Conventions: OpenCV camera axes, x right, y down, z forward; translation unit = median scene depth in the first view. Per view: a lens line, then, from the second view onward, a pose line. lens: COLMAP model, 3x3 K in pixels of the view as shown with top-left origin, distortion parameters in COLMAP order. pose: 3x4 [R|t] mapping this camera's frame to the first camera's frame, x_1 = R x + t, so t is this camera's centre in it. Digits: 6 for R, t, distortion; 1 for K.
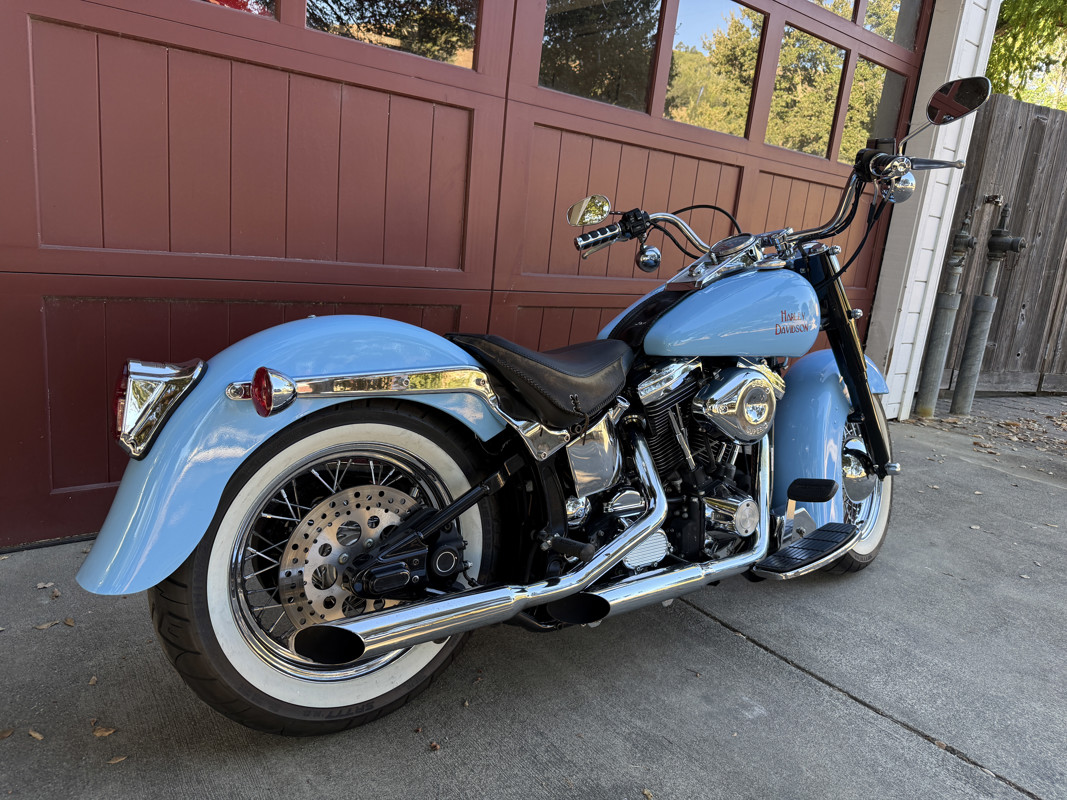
lens RADIAL K [[757.6, 0, 535.7], [0, 757.6, 402.6], [0, 0, 1]] dist [0.019633, -0.029292]
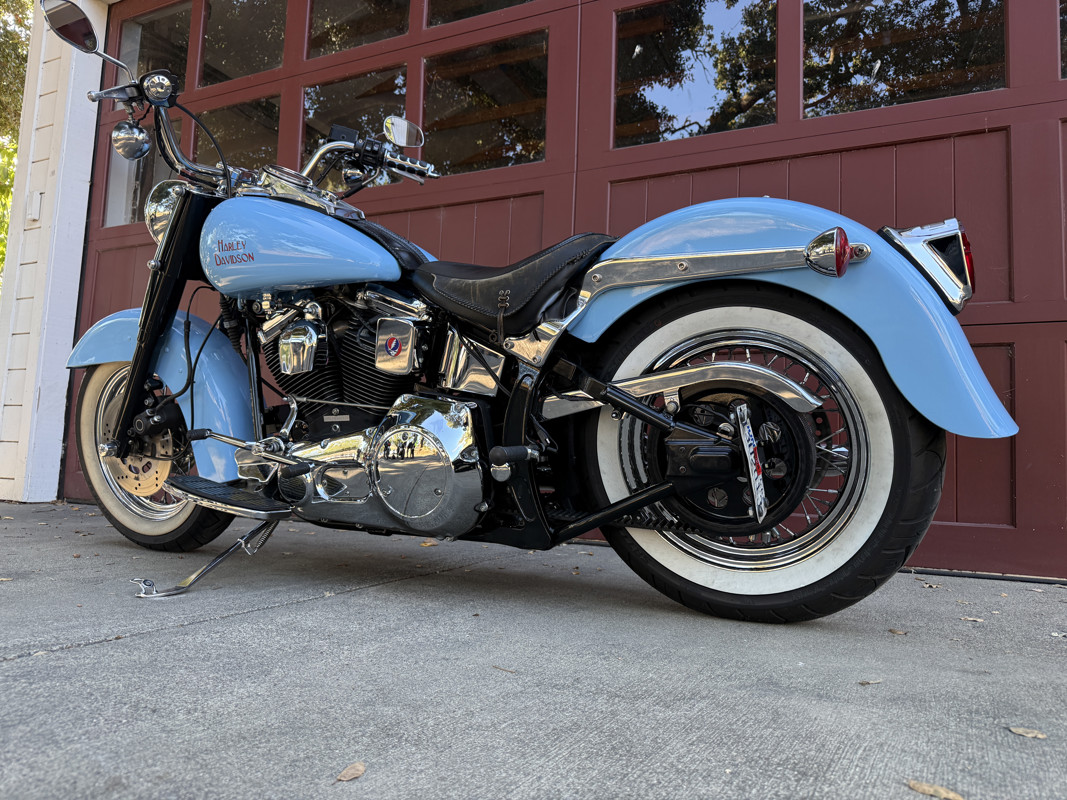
lens RADIAL K [[757.6, 0, 534.5], [0, 757.6, 407.2], [0, 0, 1]] dist [0.019633, -0.029292]
pose [[0.429114, -0.158284, -0.889274, 1.054859], [-0.201845, 0.942826, -0.265214, 0.274115], [0.880409, 0.293303, 0.372631, 0.793501]]
